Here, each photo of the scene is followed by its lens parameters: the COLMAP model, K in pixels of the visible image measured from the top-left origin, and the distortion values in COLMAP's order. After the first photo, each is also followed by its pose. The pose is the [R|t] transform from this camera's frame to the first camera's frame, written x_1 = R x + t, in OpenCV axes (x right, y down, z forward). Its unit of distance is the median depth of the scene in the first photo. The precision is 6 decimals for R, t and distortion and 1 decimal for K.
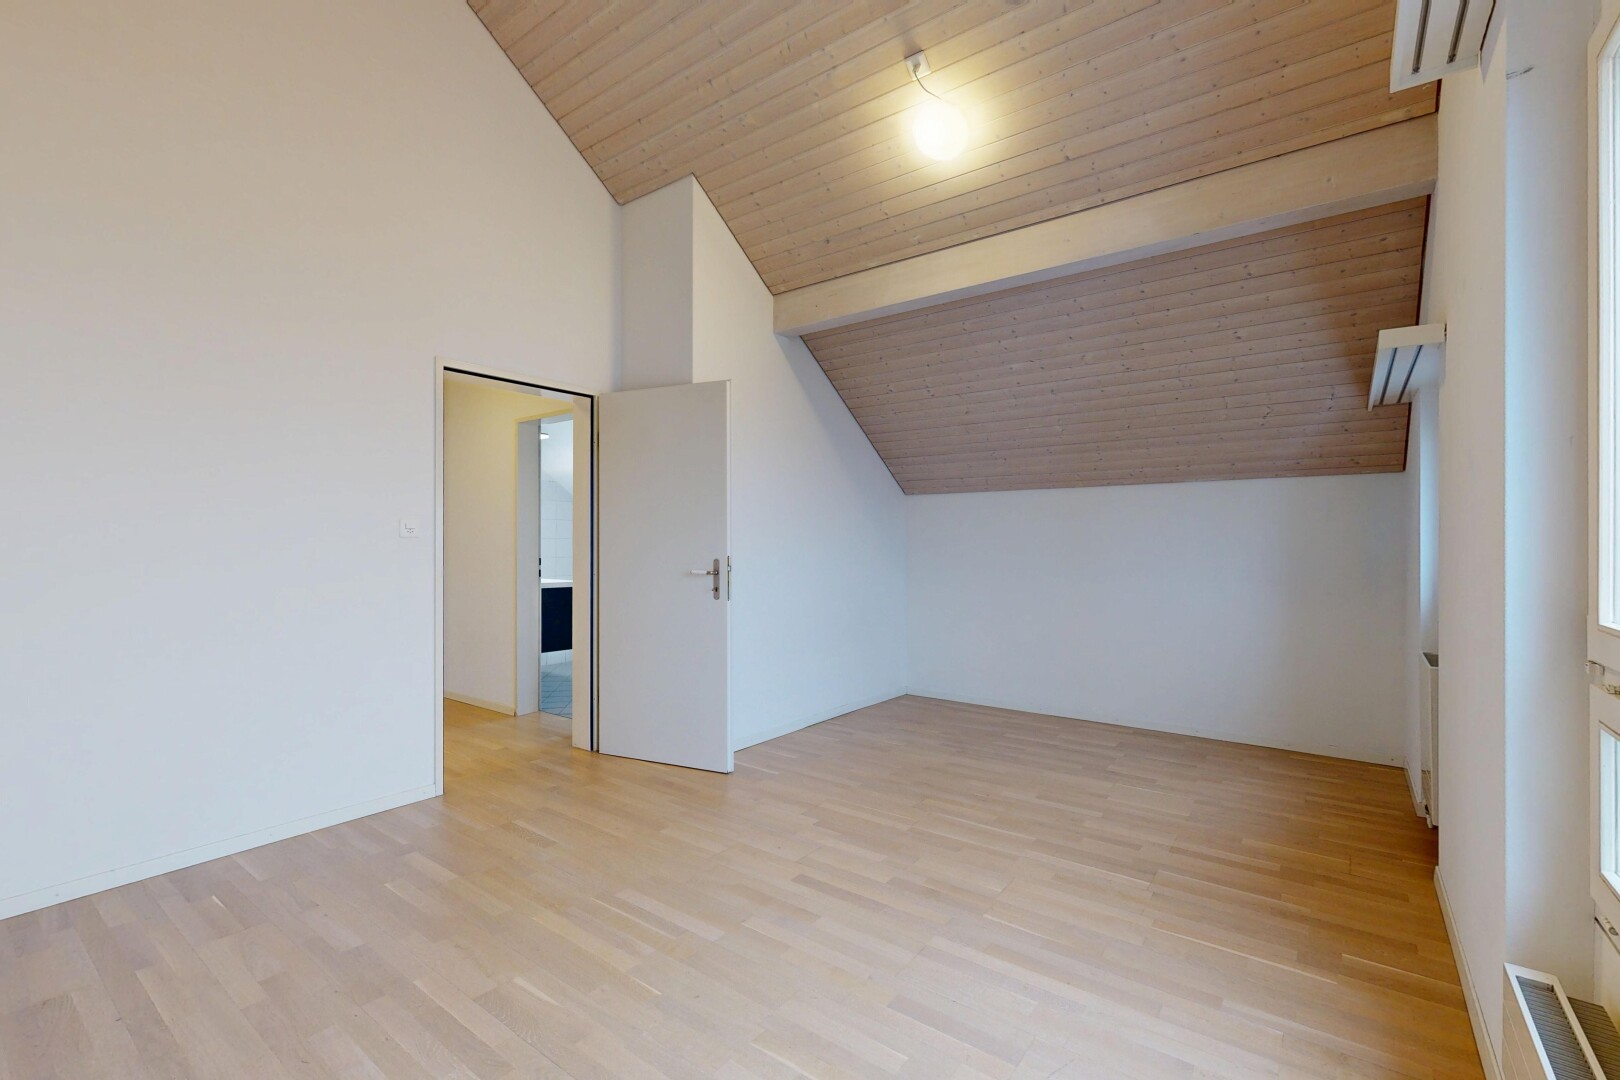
lens RADIAL K [[703.8, 0, 810.0], [0, 703.8, 540.0], [0, 0, 1]] dist [0.002156, -0.000005]
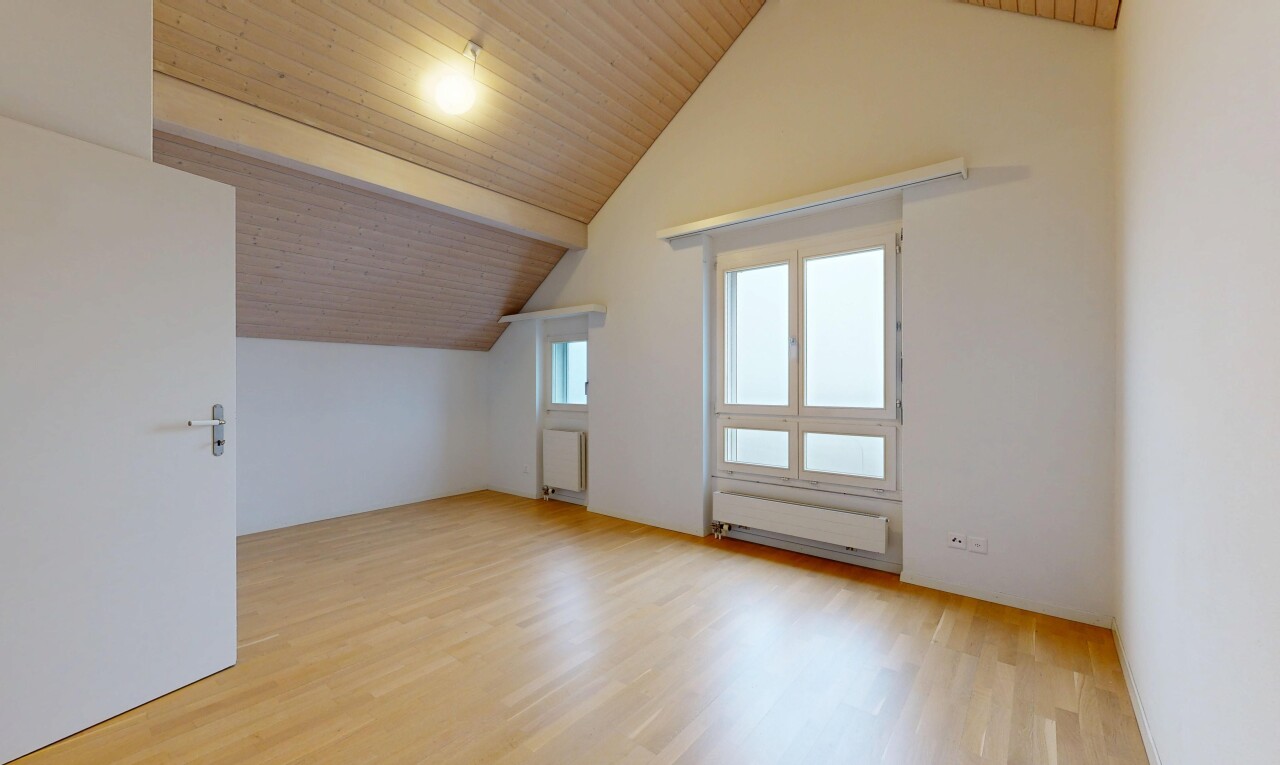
lens RADIAL K [[497.5, 0, 640.0], [0, 497.5, 382.5], [0, 0, 1]] dist [-0.000871, 0.000093]
pose [[0.031133, 0.003642, 0.999509, -0.764677], [-0.004524, 0.999984, -0.003503, 0.001360], [-0.999505, -0.004413, 0.031149, 0.567588]]
